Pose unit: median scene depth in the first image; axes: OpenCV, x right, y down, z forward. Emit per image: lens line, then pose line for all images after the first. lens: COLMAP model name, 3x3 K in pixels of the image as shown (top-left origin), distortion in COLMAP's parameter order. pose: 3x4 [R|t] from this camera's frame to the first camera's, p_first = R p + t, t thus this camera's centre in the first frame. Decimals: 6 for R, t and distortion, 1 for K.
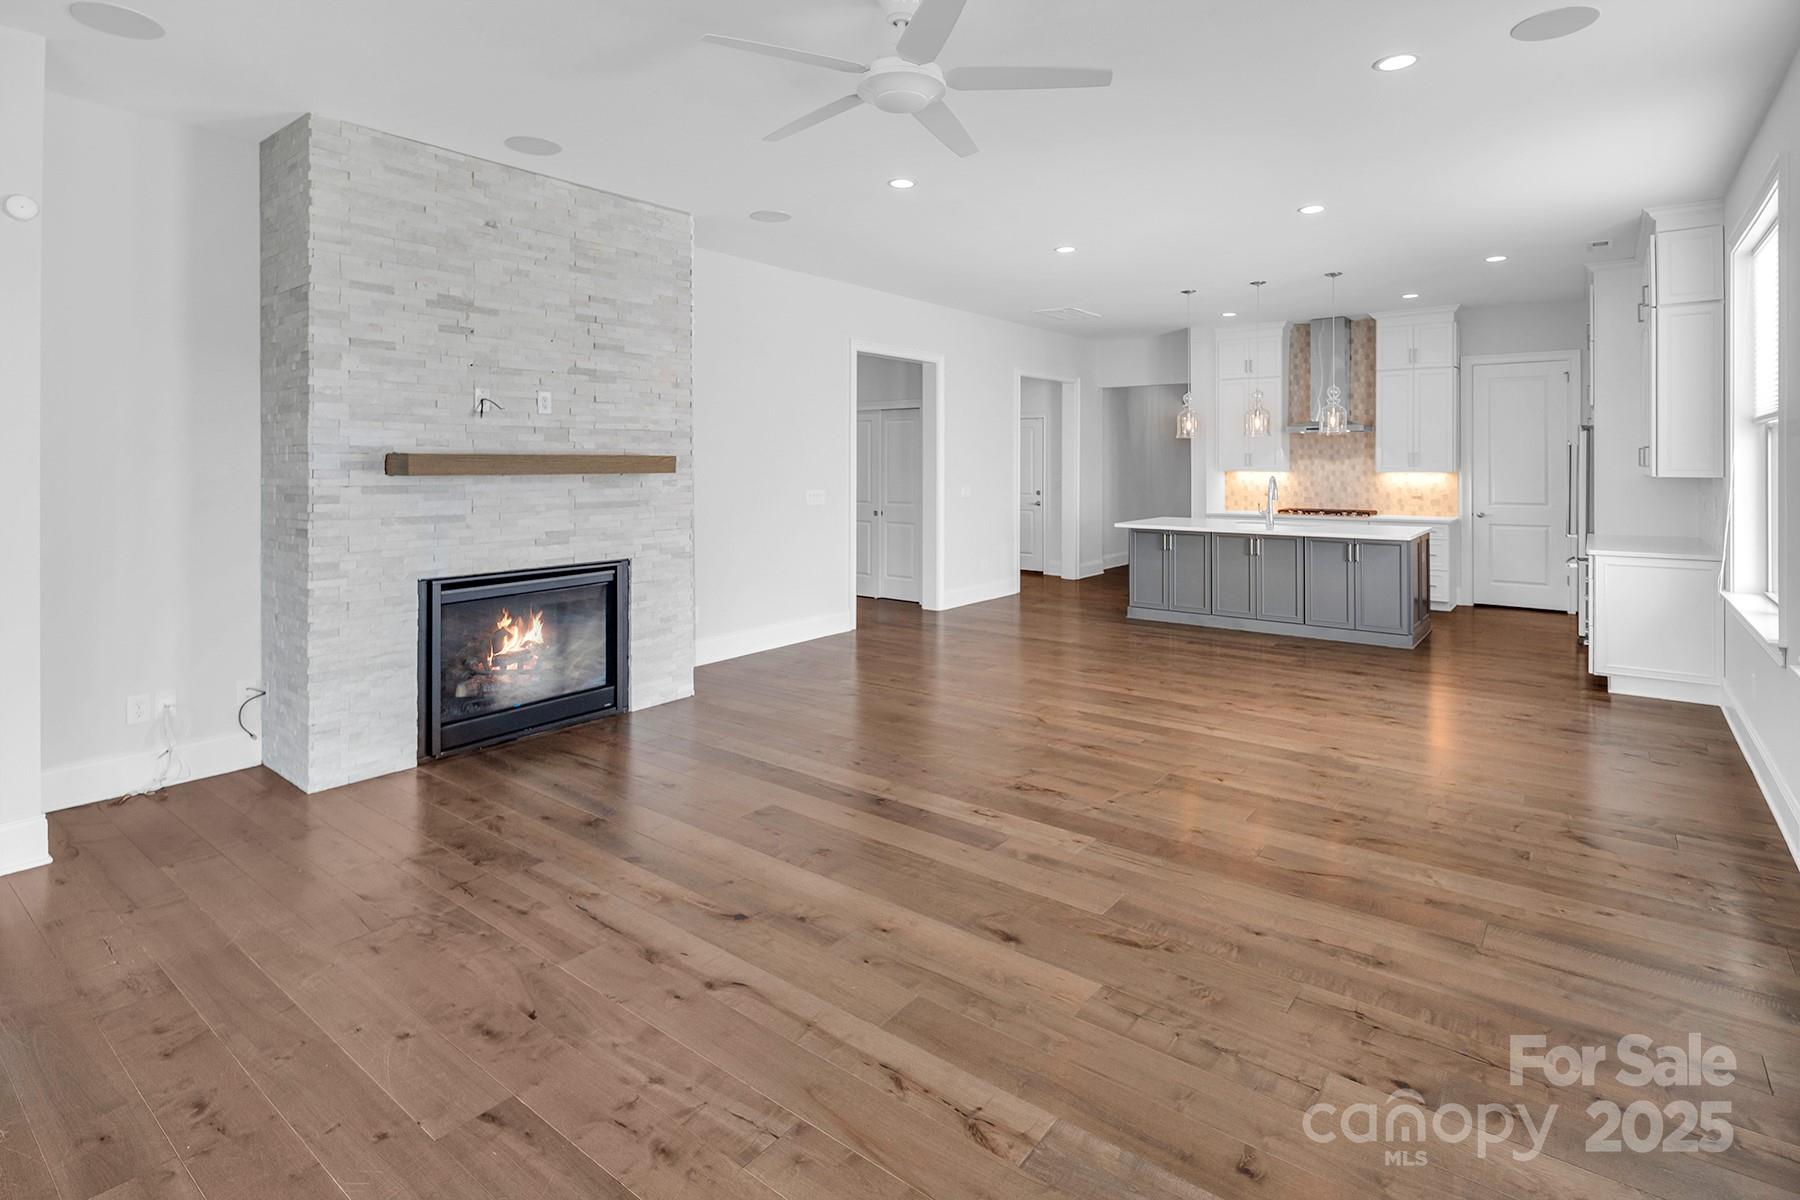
lens RADIAL K [[903.0, 0, 837.1], [0, 903.0, 461.8], [0, 0, 1]] dist [0.001407, -0.000094]
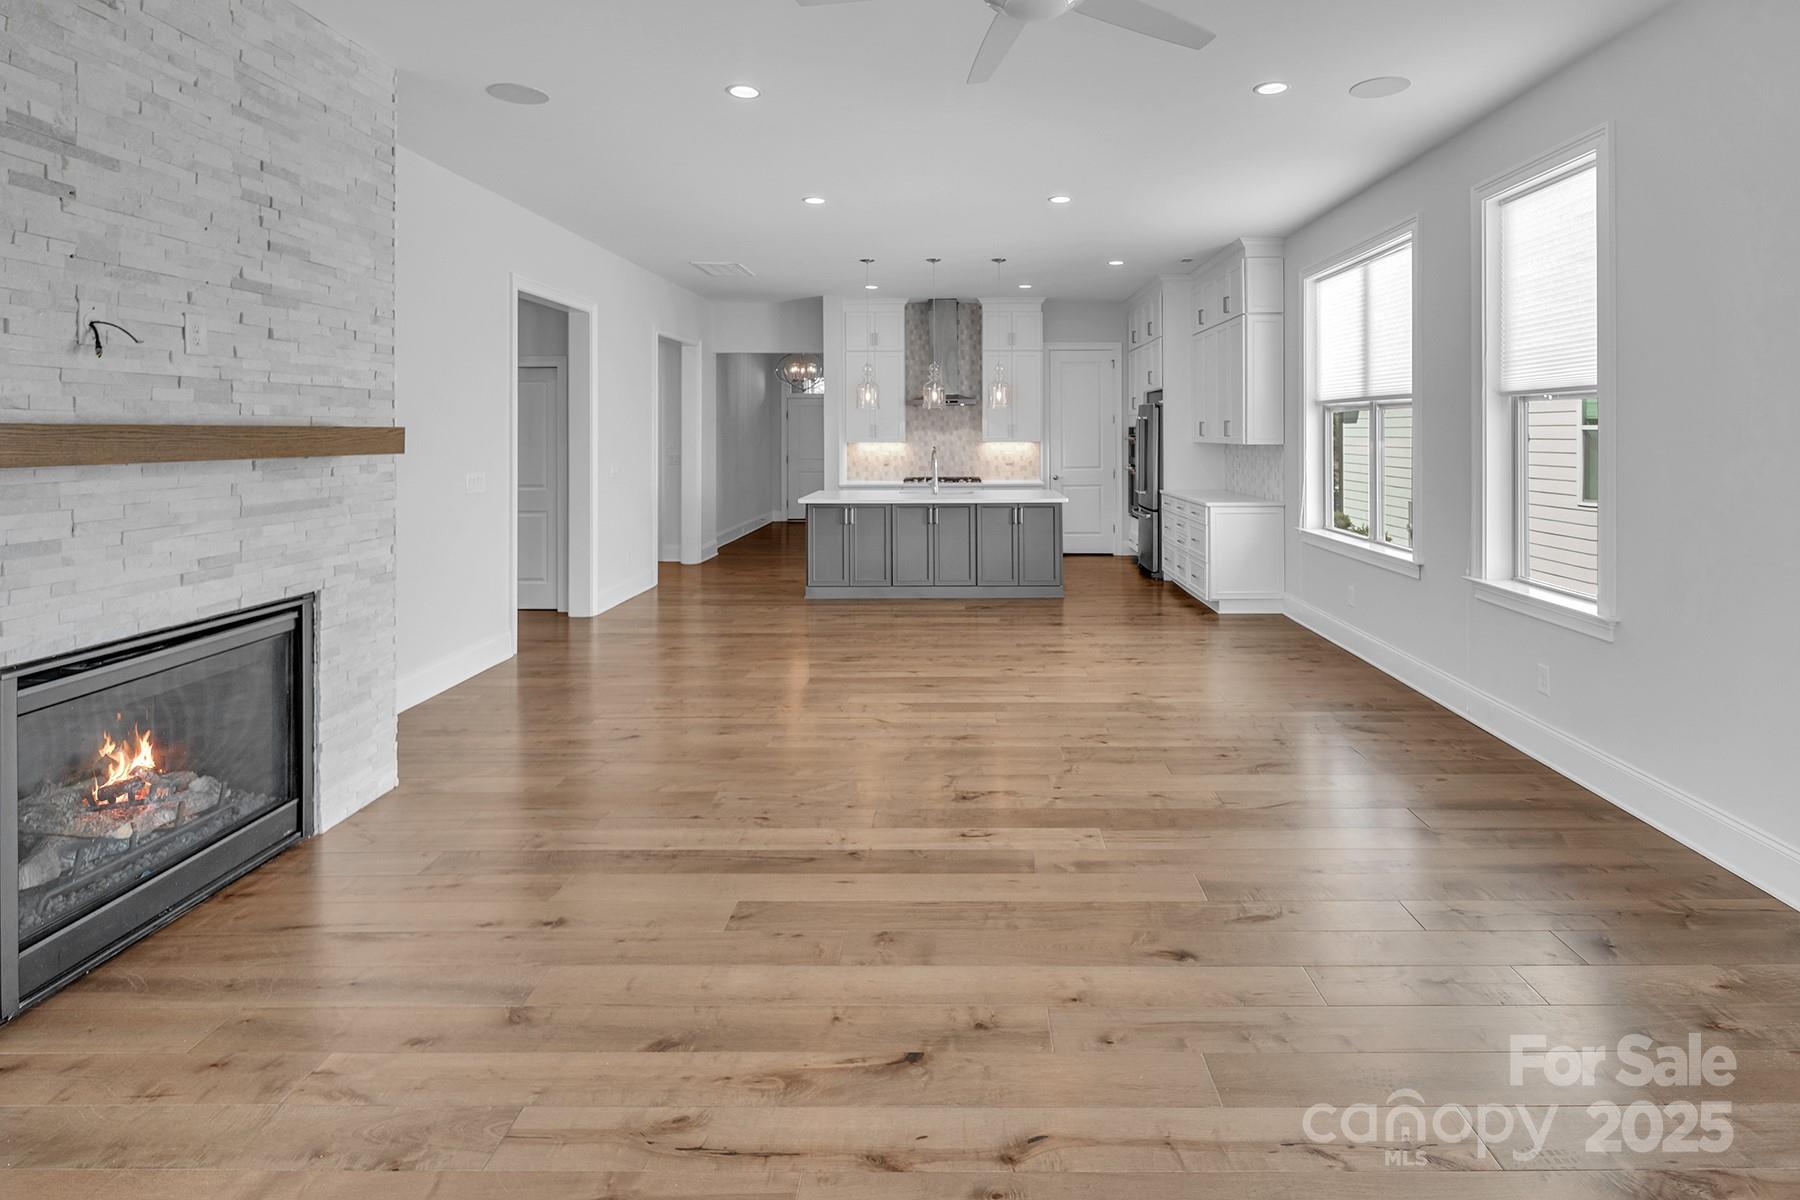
lens RADIAL K [[960.0, 0, 943.8], [0, 960.0, 433.9], [0, 0, 1]] dist [-0.001901, -0.002521]
pose [[0.771321, -0.003139, 0.636439, -0.316129], [0.002064, 0.999995, 0.002431, -0.002639], [-0.636443, -0.000561, 0.771323, 0.207608]]
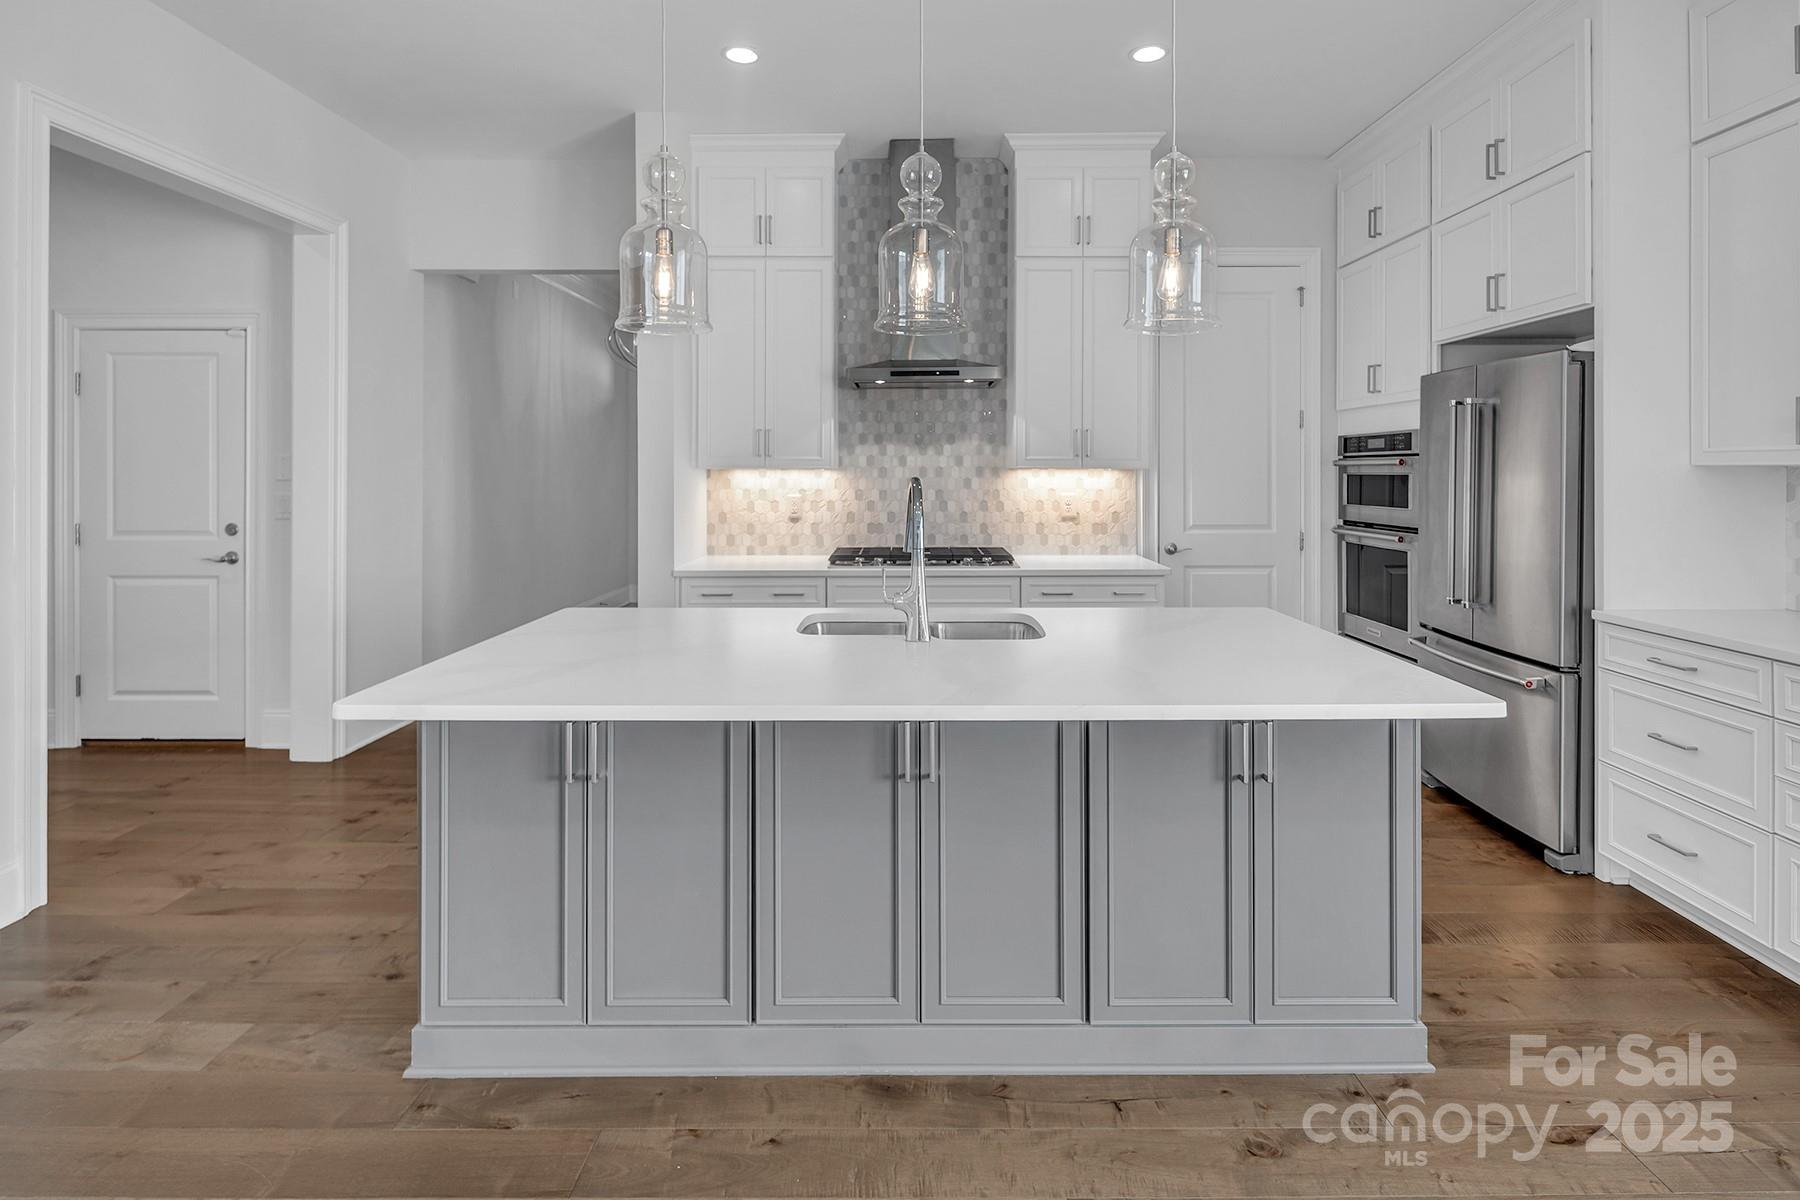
lens RADIAL K [[774.5, 0, 902.0], [0, 774.5, 468.1], [0, 0, 1]] dist [-0.000698, -0.000070]
pose [[0.764587, 0.003328, 0.644512, 0.484417], [-0.001190, 0.999992, -0.003753, 0.020911], [-0.644520, 0.002102, 0.764585, 1.221397]]
